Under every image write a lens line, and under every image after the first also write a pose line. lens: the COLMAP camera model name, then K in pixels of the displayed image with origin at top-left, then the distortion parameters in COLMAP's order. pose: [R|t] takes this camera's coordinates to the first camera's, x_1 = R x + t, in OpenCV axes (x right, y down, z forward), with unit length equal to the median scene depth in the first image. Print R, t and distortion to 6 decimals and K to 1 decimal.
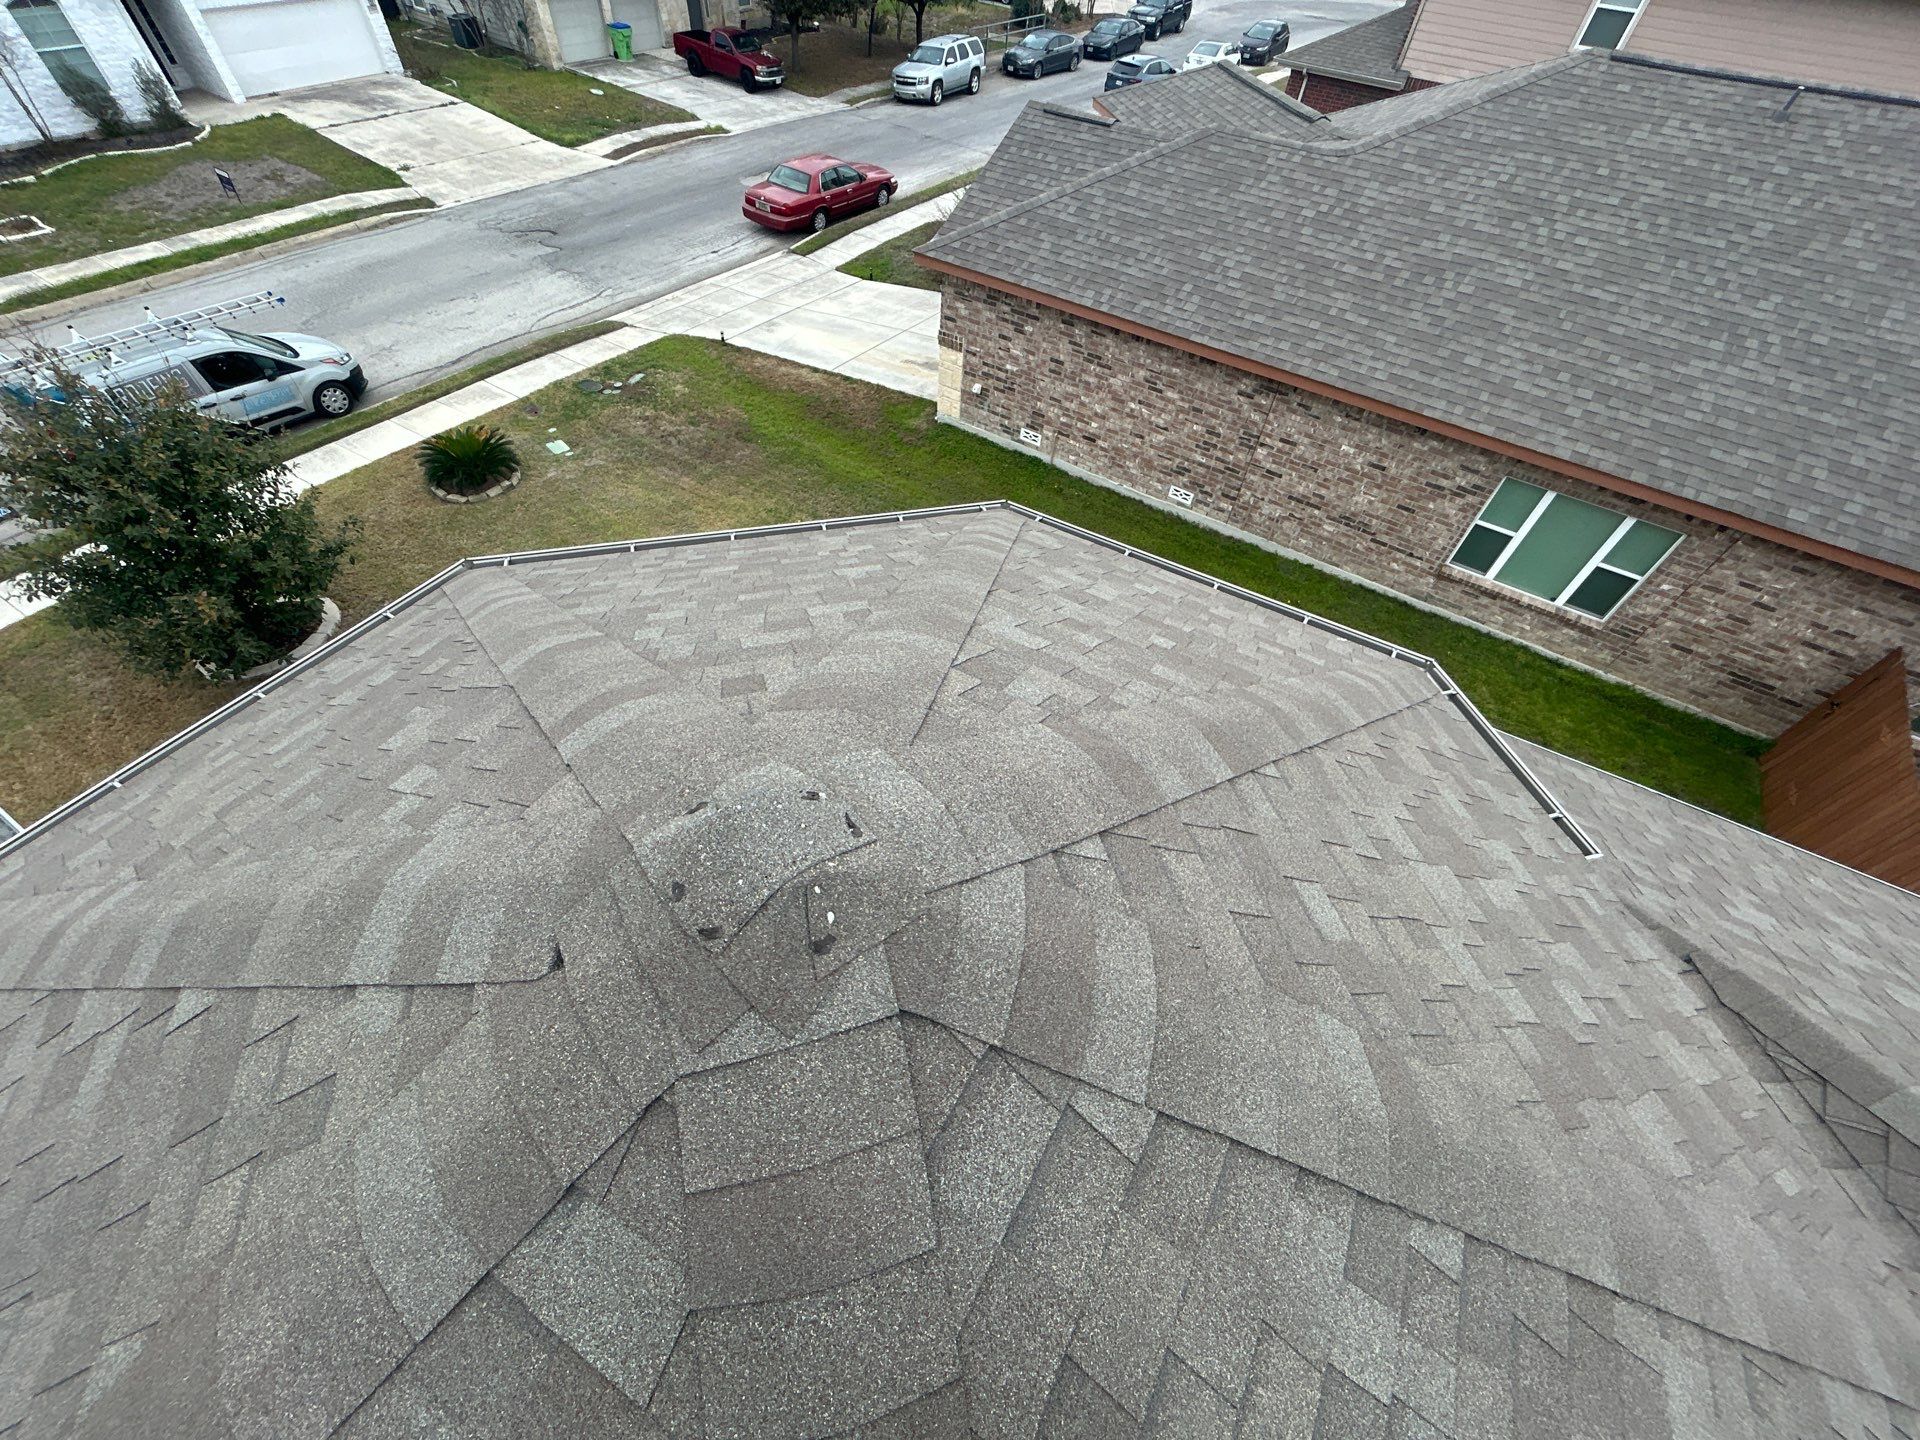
lens RADIAL K [[787.4, 0, 899.7], [0, 787.4, 697.3], [0, 0, 1]] dist [0.000434, 0.000785]
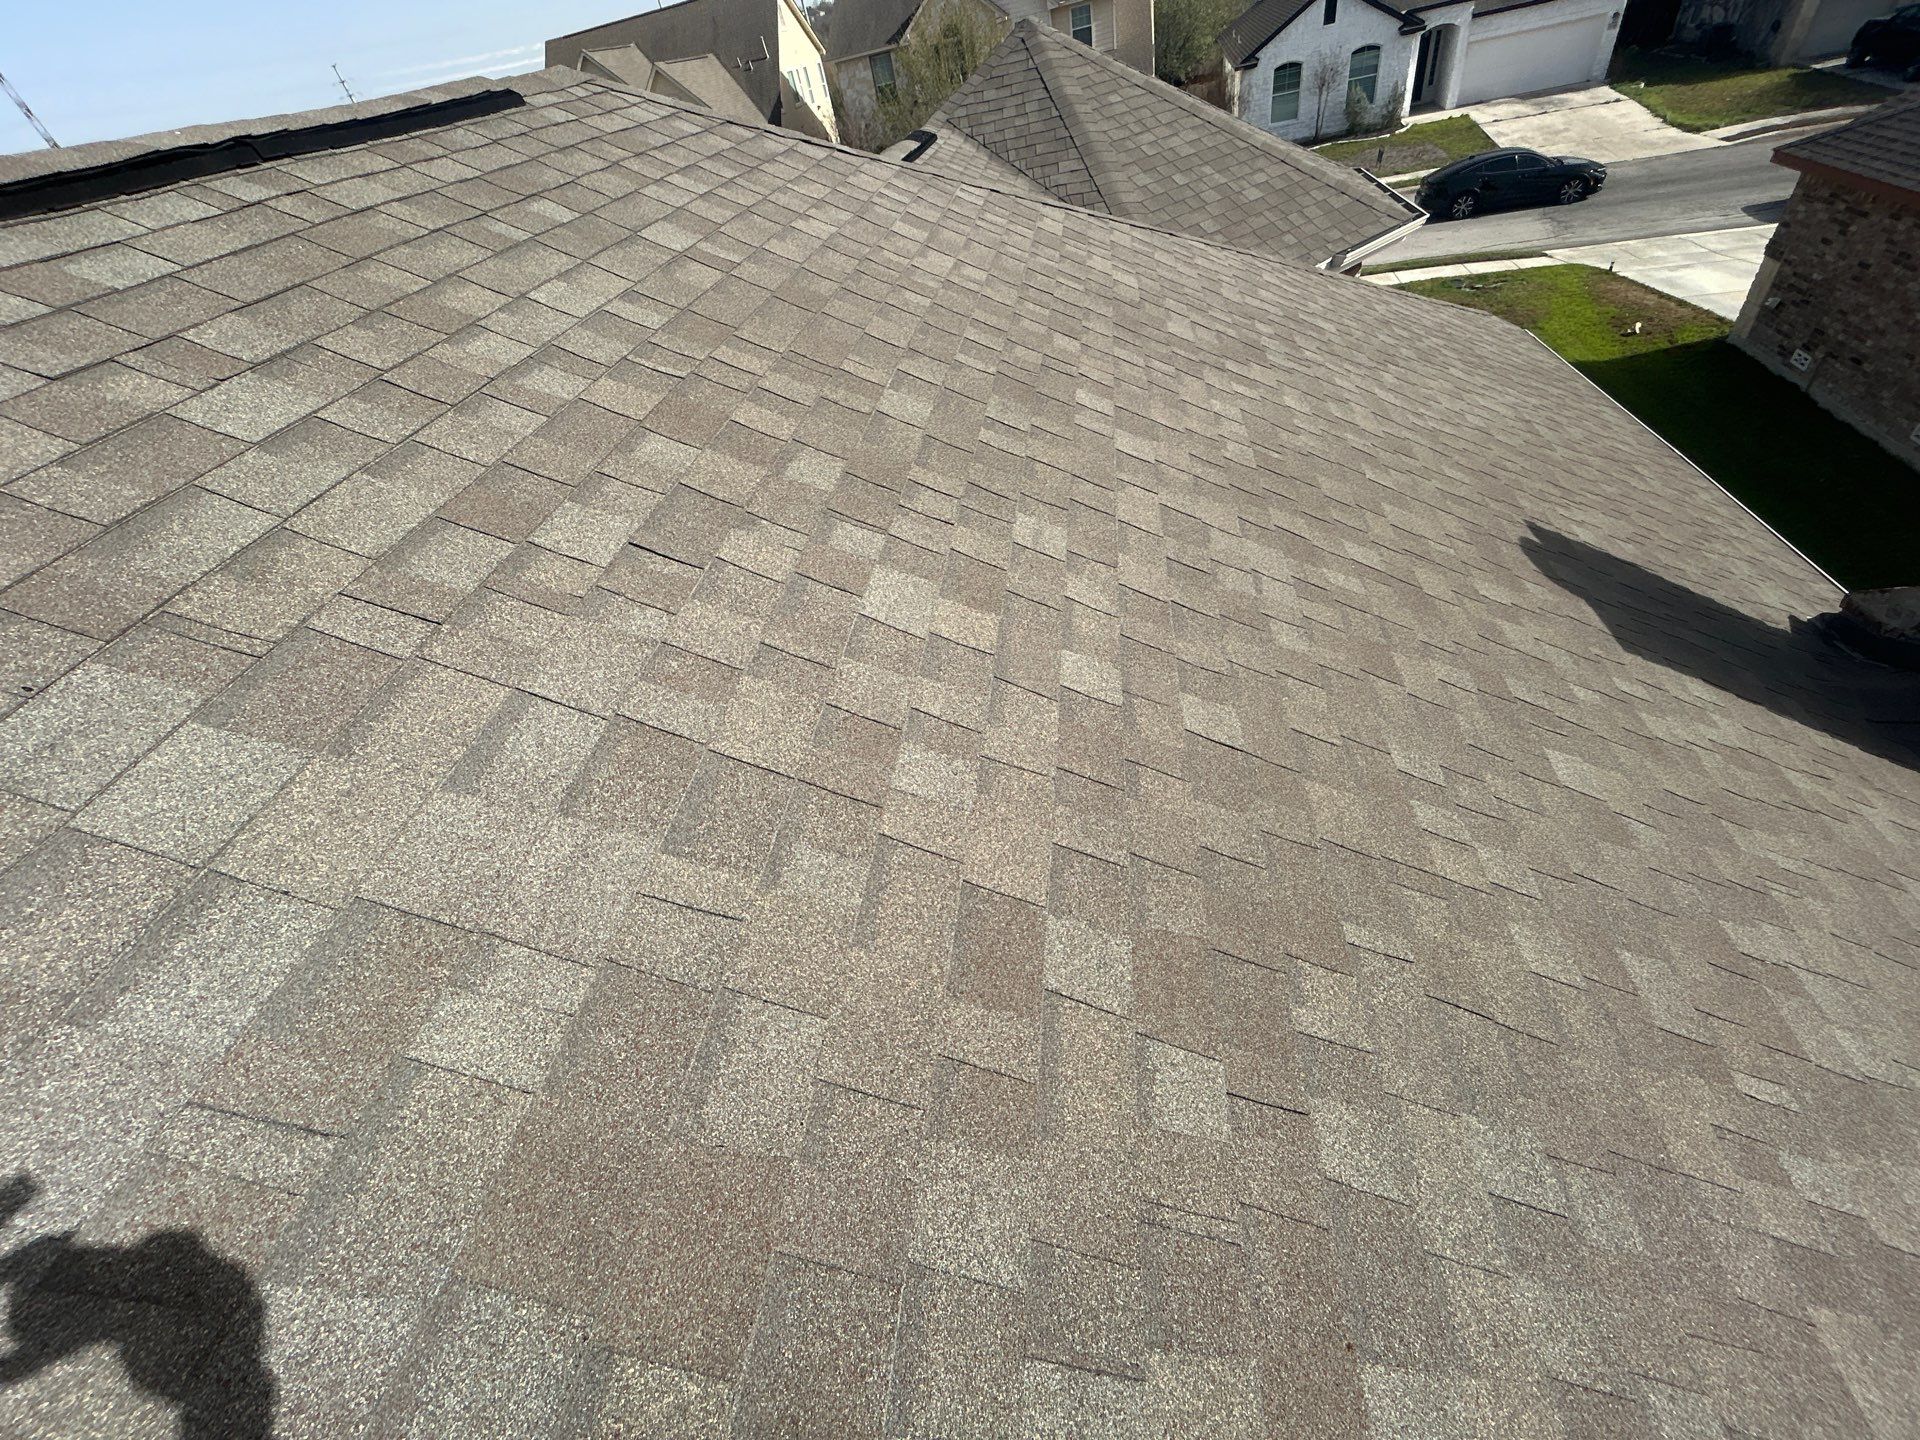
lens RADIAL K [[787.4, 0, 968.0], [0, 787.4, 718.5], [0, 0, 1]] dist [0.000434, 0.000785]
pose [[0.384219, 0.520333, -0.762646, 0.818756], [-0.553888, 0.790793, 0.260489, 0.340181], [0.738636, 0.322336, 0.592044, -0.137767]]
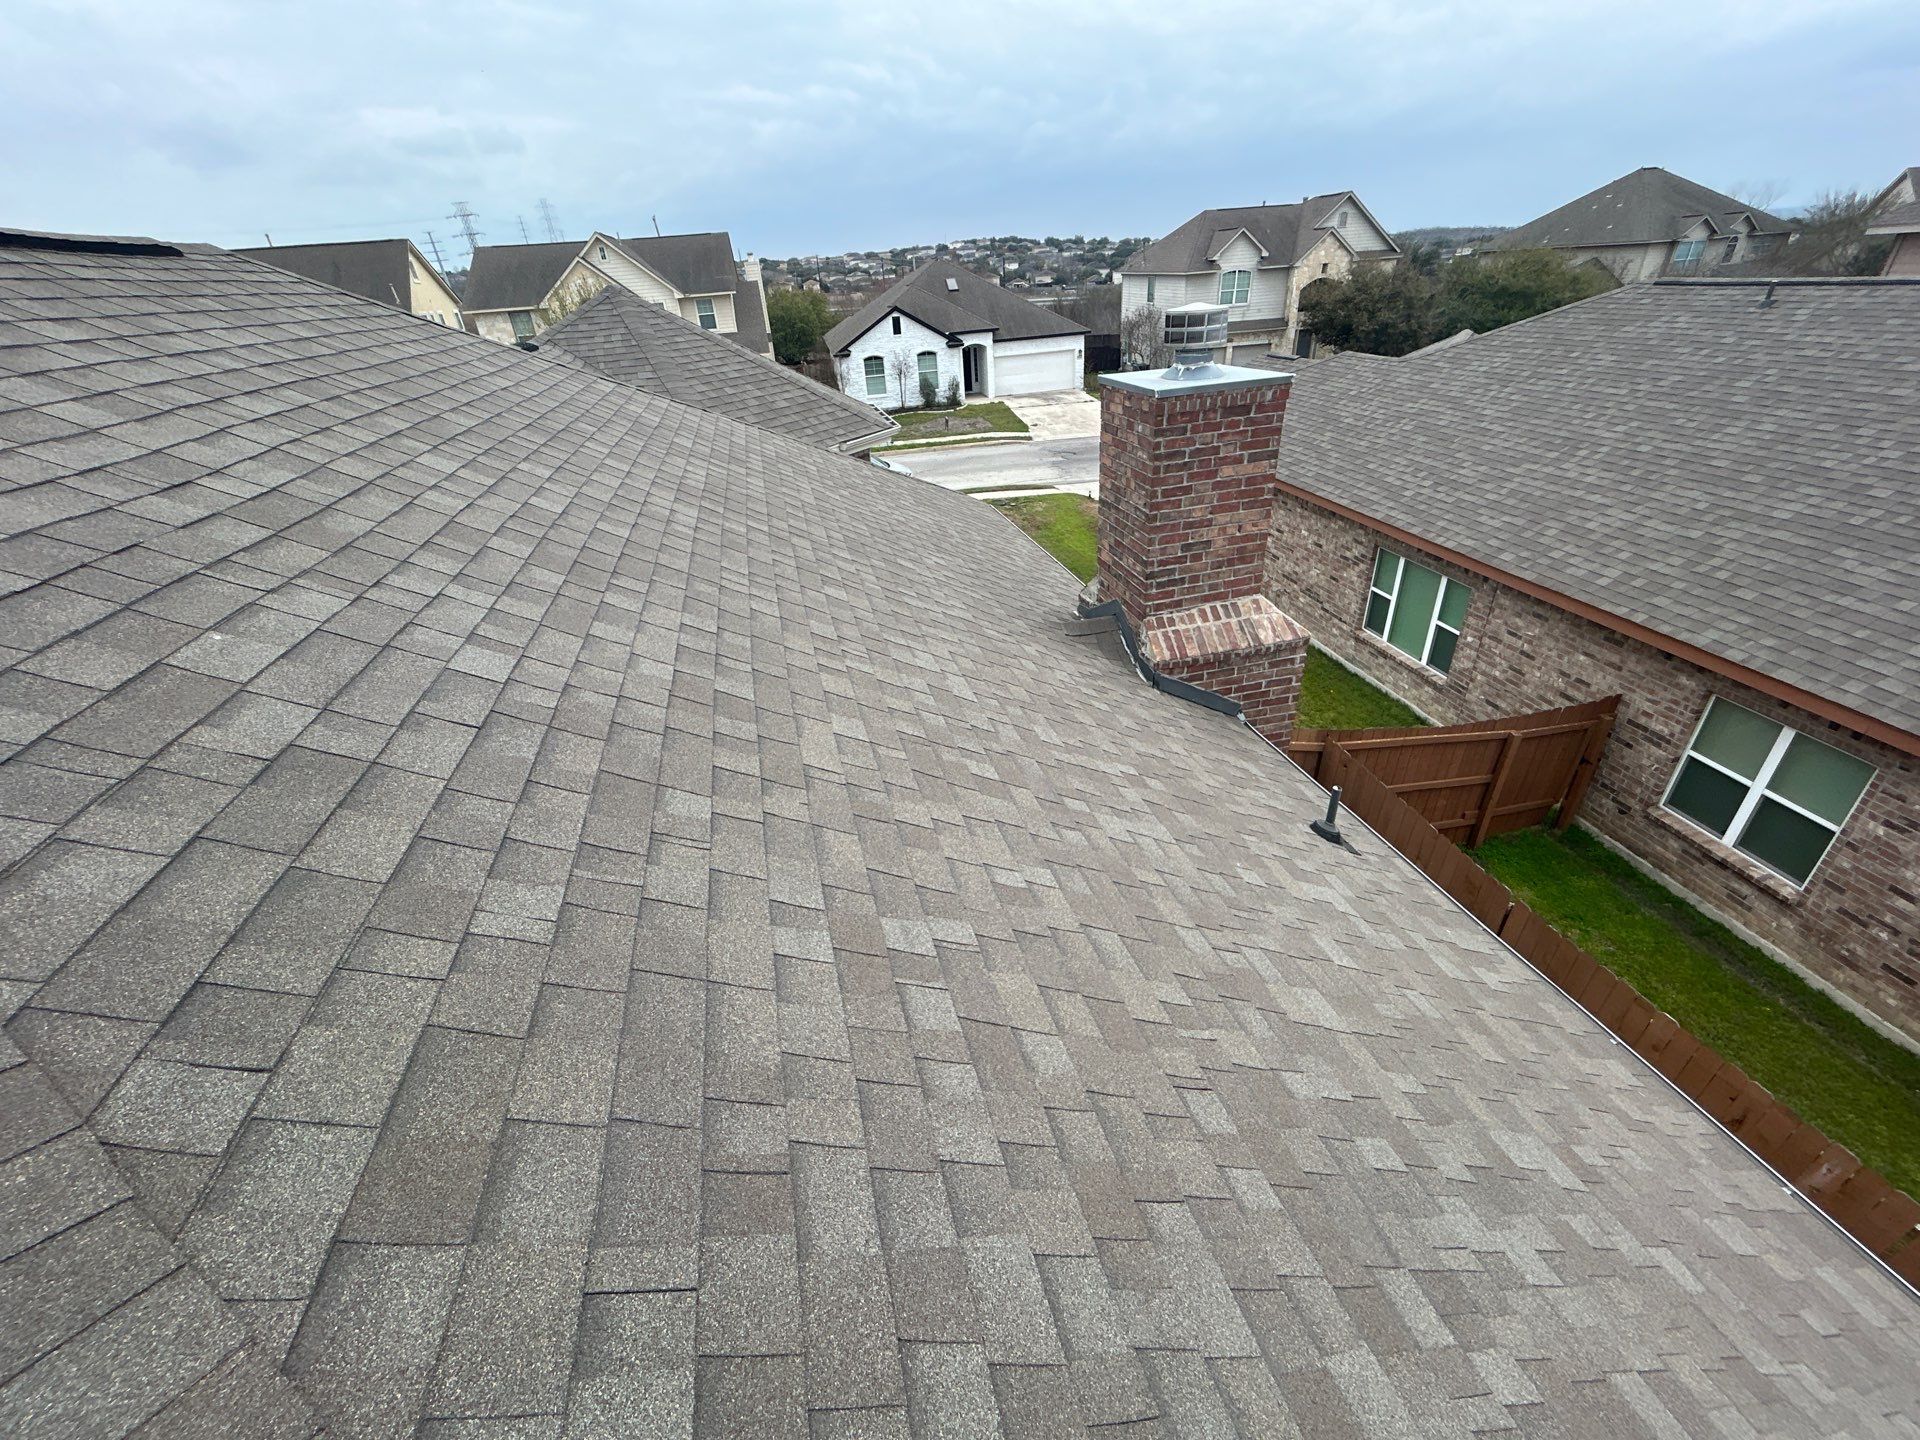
lens RADIAL K [[787.4, 0, 960.3], [0, 787.4, 718.9], [0, 0, 1]] dist [0.000434, 0.000785]
pose [[0.695339, 0.268540, -0.666626, 1.066385], [-0.476915, 0.866319, -0.148473, 0.403636], [0.537640, 0.421163, 0.730455, -0.139111]]
